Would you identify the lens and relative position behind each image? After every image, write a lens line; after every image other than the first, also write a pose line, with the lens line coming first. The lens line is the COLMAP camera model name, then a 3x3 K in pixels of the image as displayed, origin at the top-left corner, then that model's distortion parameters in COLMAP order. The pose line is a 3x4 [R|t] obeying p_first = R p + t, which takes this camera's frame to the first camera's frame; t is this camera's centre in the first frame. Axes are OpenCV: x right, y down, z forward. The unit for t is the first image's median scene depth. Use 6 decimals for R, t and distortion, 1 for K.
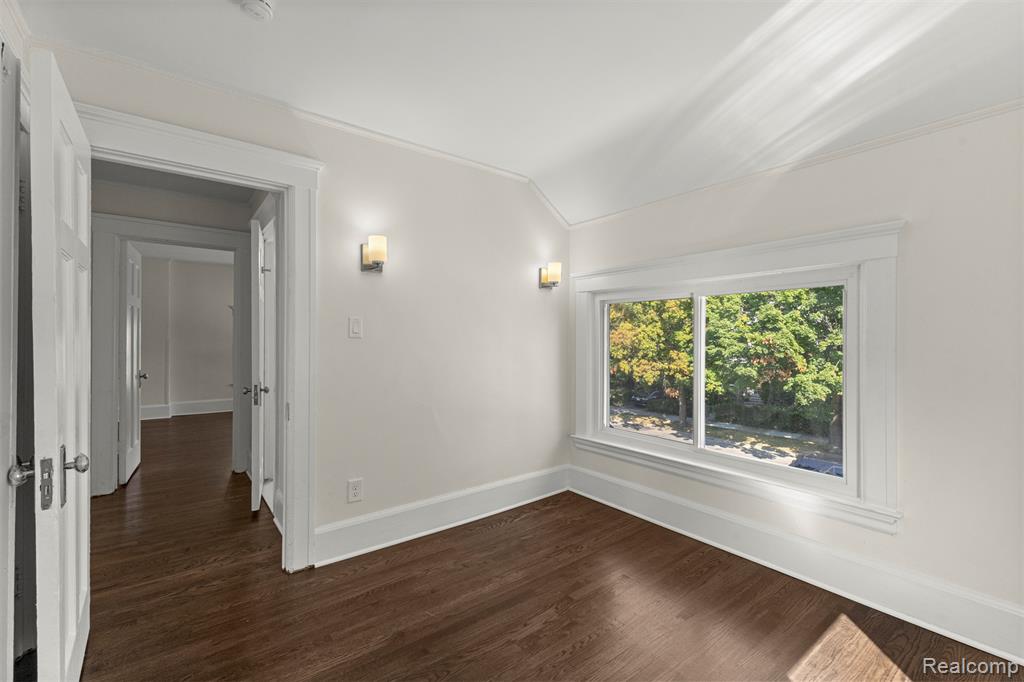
lens RADIAL K [[448.1, 0, 518.4], [0, 448.1, 339.0], [0, 0, 1]] dist [0.013034, -0.001997]
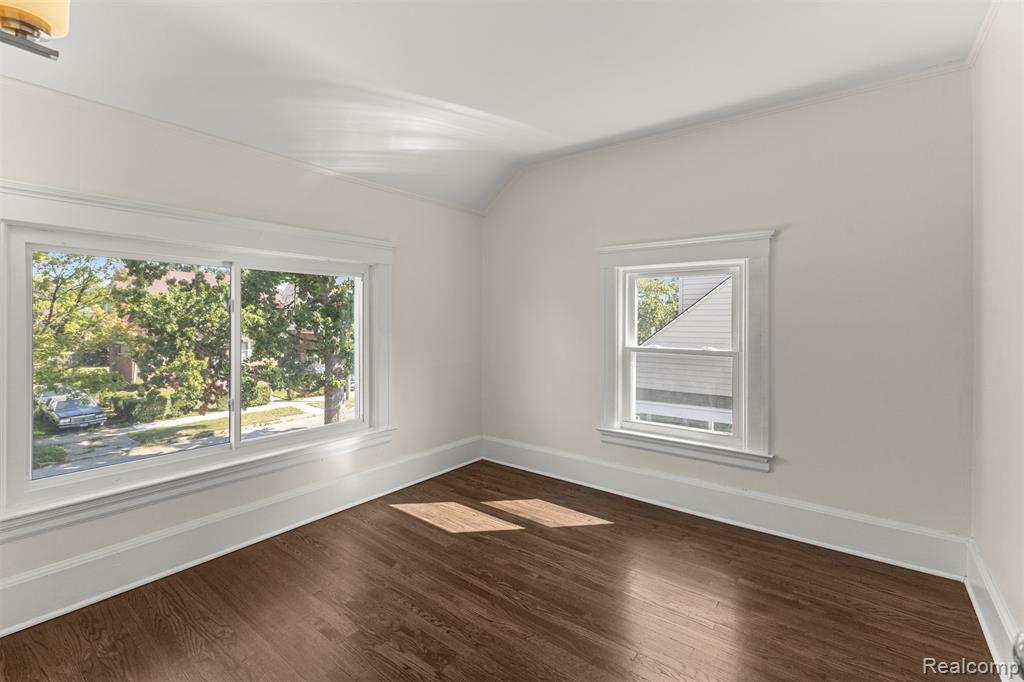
lens RADIAL K [[448.1, 0, 512.0], [0, 448.1, 320.8], [0, 0, 1]] dist [0.013034, -0.001997]
pose [[-0.249444, -0.008890, 0.968348, -0.781576], [-0.005370, 0.999955, 0.007797, -0.003074], [-0.968374, -0.003255, -0.249480, 0.974228]]
